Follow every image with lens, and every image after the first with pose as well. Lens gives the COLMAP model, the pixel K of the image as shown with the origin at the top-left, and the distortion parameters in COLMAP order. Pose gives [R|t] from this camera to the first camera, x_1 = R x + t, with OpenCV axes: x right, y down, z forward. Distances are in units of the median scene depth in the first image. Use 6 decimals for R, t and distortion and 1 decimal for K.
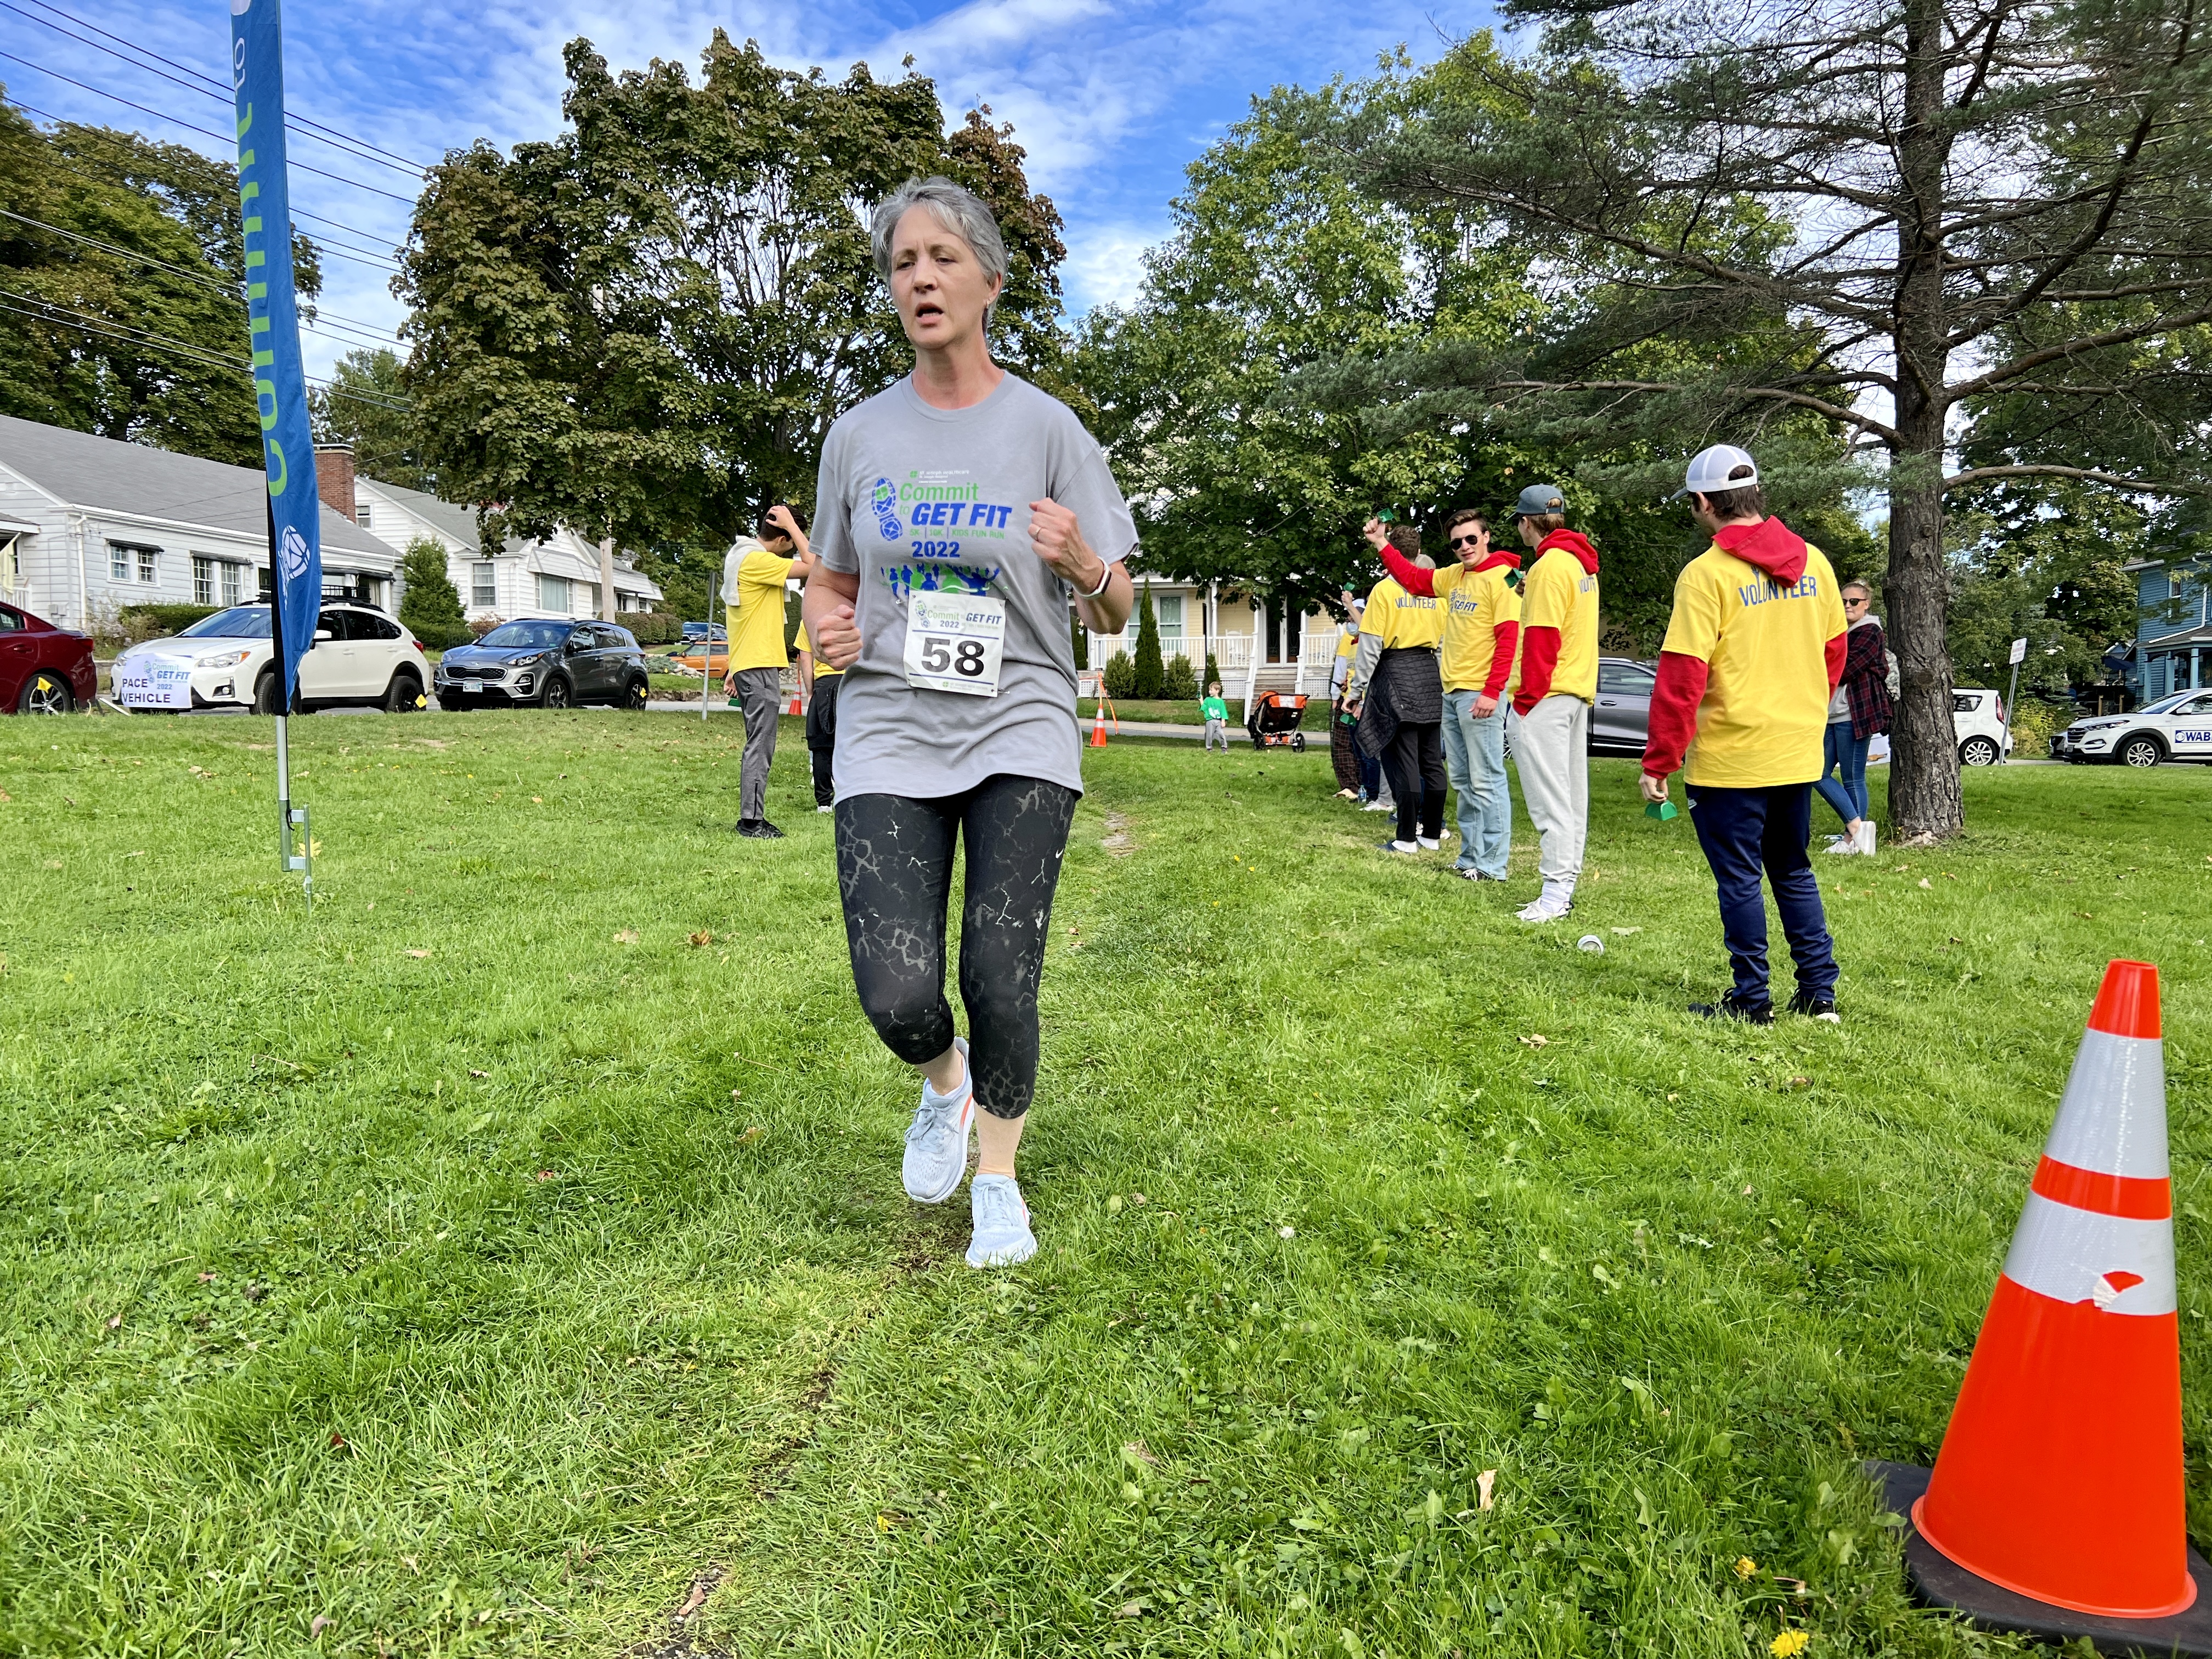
lens RADIAL K [[1677.8, 0, 1114.1], [0, 1677.8, 846.1], [0, 0, 1]] dist [0.026425, -0.016734]
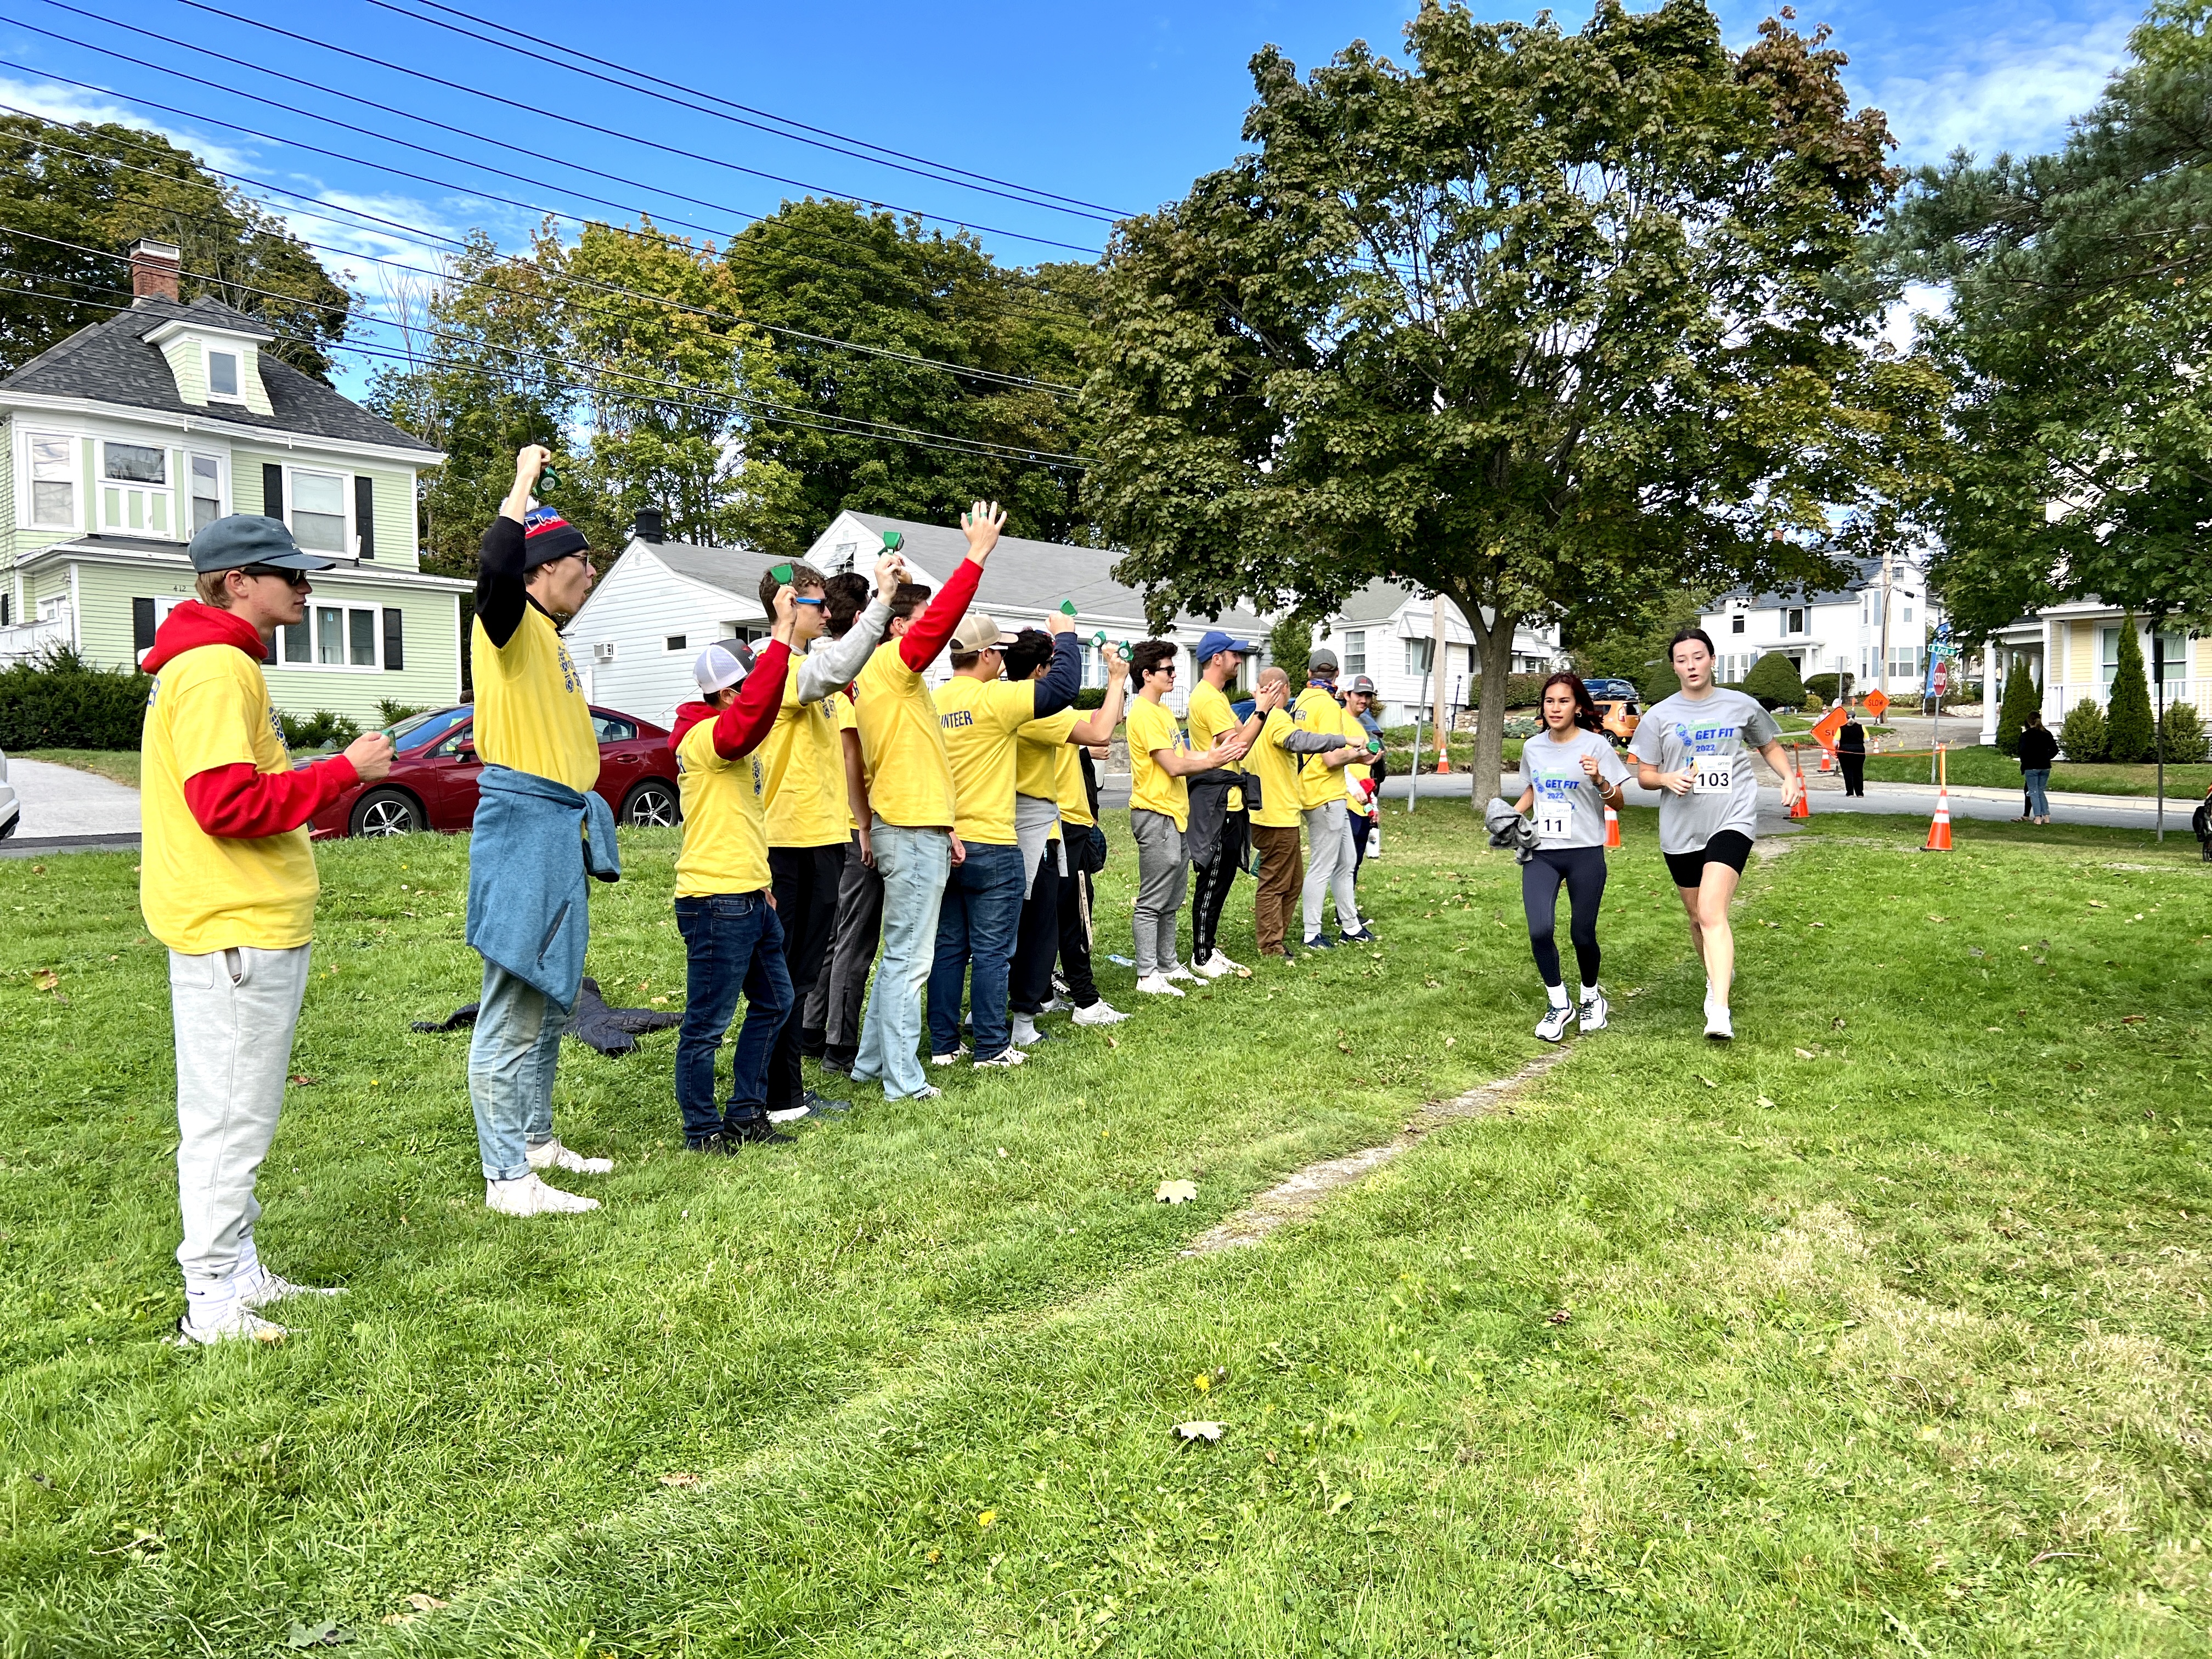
lens RADIAL K [[1677.2, 0, 1106.0], [0, 1677.2, 842.1], [0, 0, 1]] dist [0.043115, -0.047373]
pose [[0.844464, 0.015595, -0.535385, 0.085225], [-0.033021, 0.999190, -0.022979, -0.040736], [0.534593, 0.037084, 0.844295, 0.225128]]
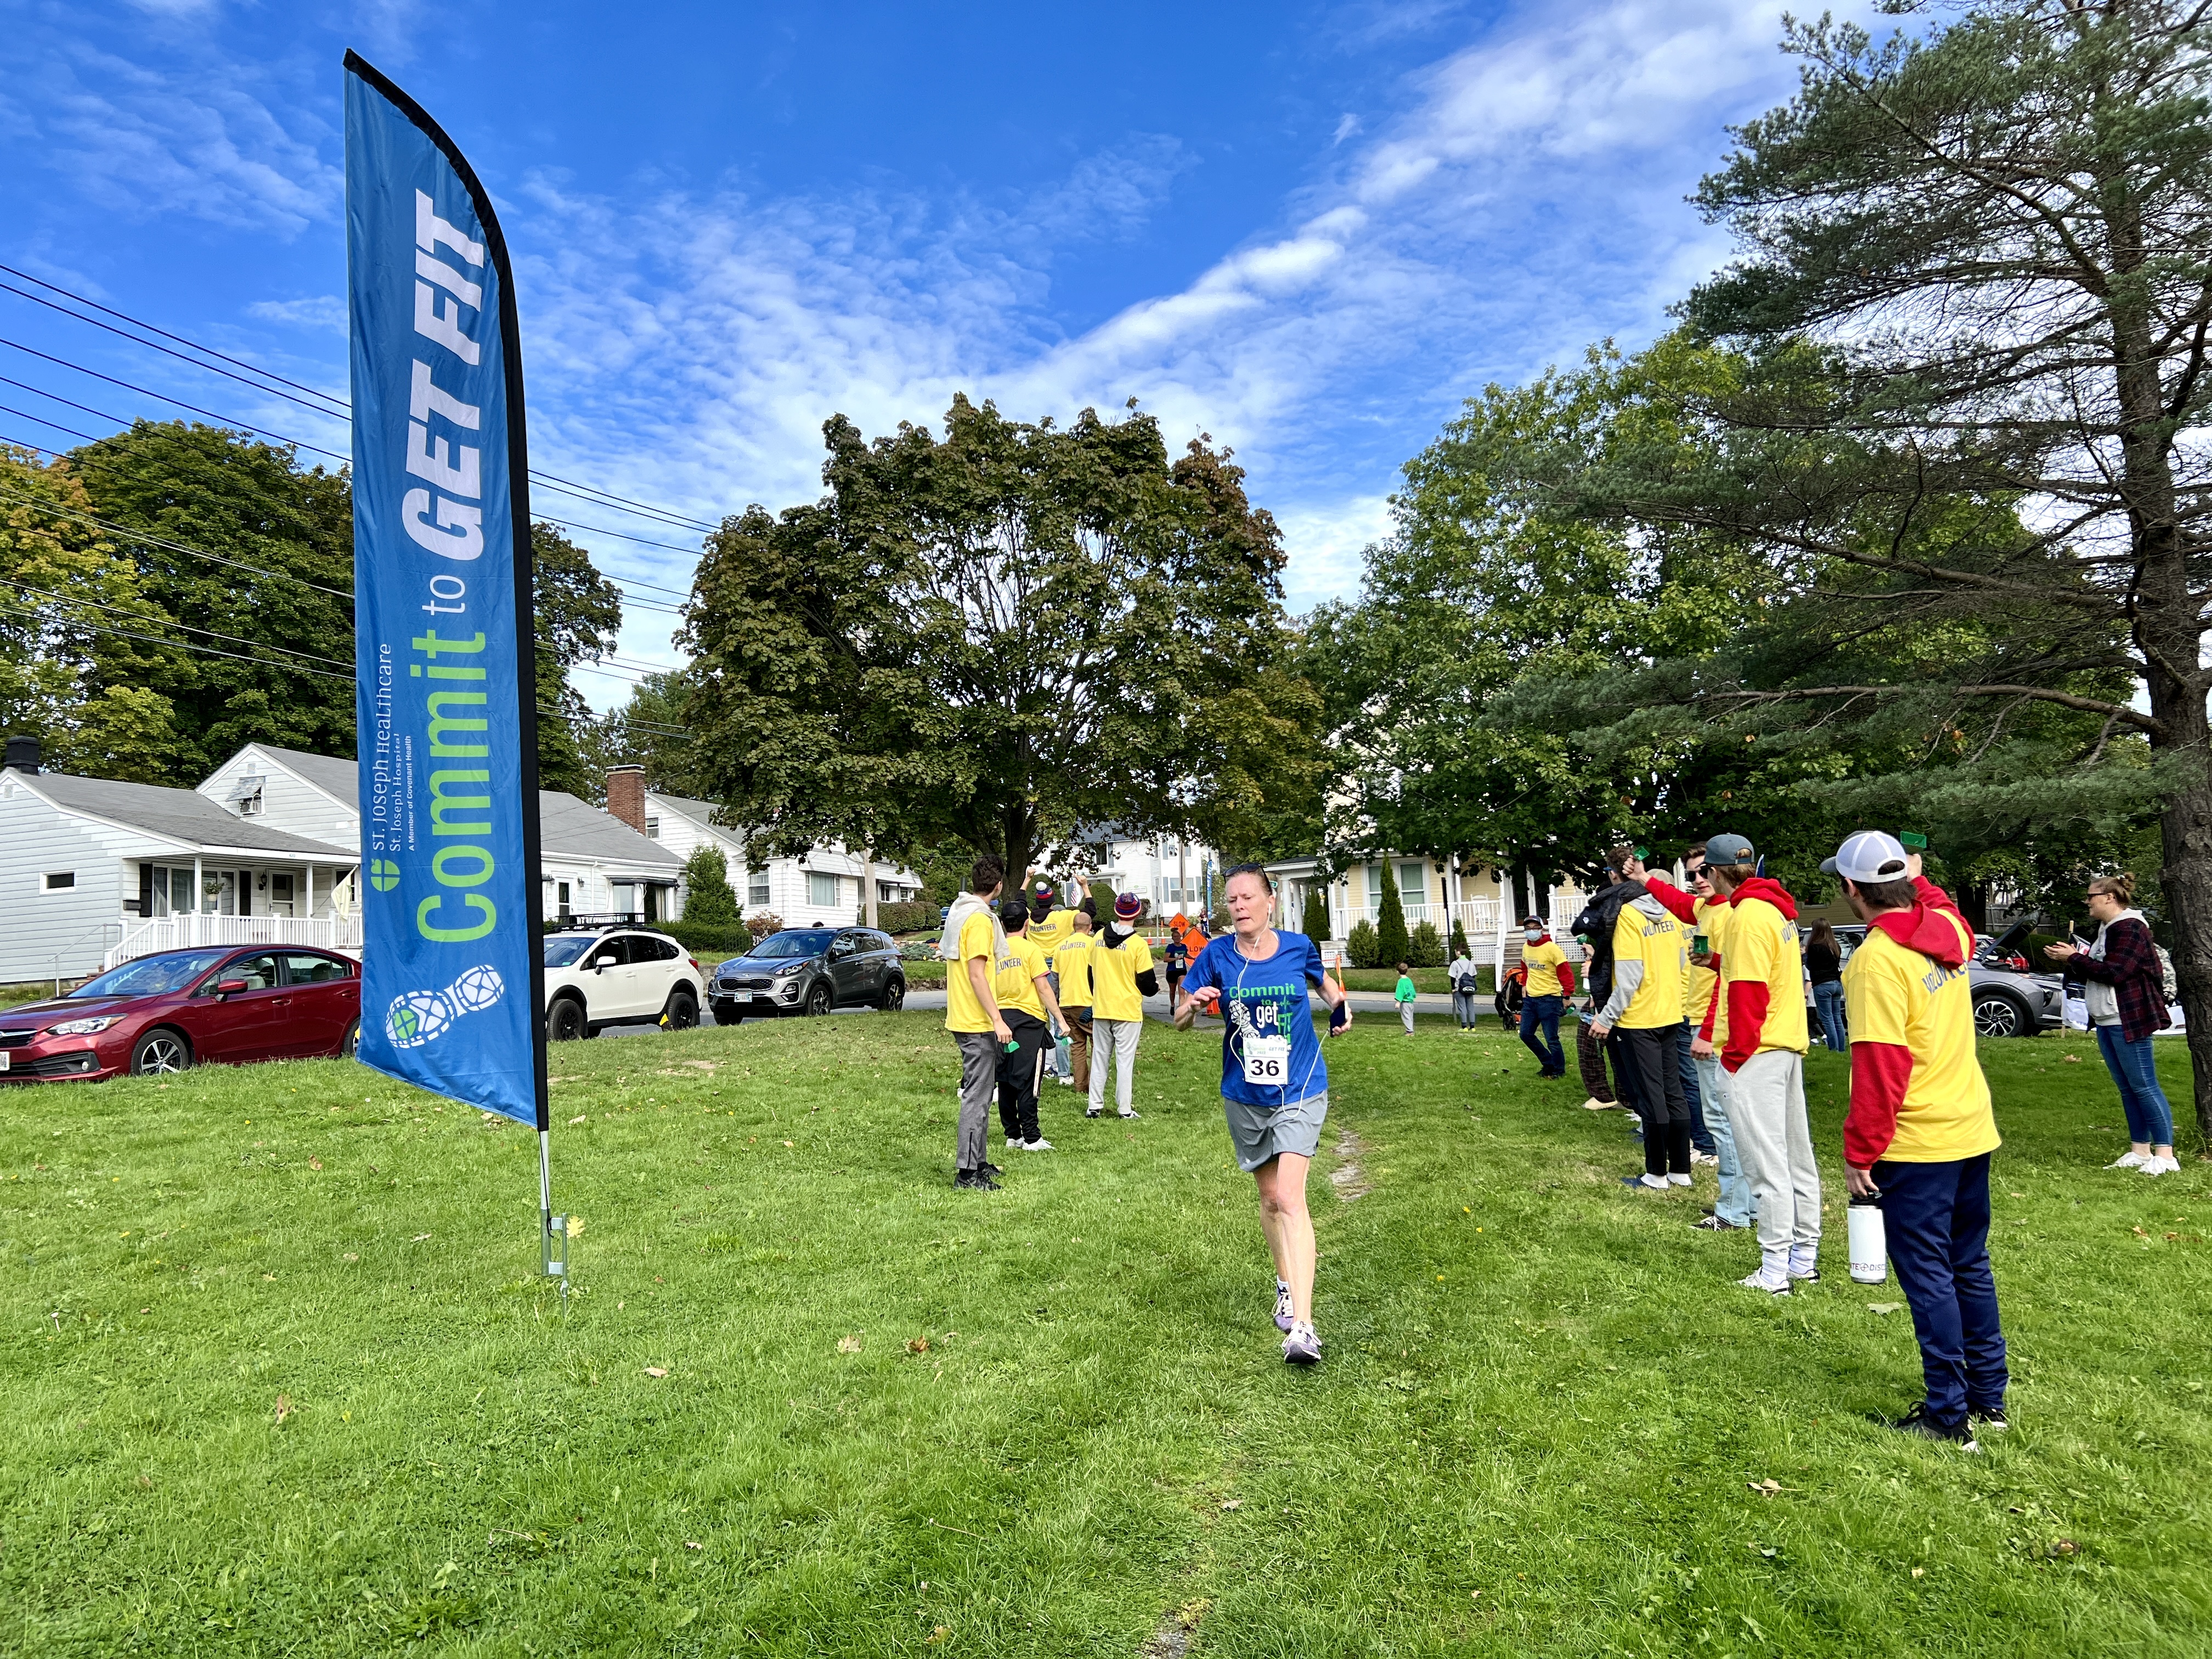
lens RADIAL K [[1670.6, 0, 1107.9], [0, 1670.6, 842.3], [0, 0, 1]] dist [0.052400, -0.058594]
pose [[0.987465, -0.051744, -0.149118, 0.008236], [0.027687, 0.986874, -0.159100, -0.018374], [0.155393, 0.152977, 0.975936, -0.006839]]
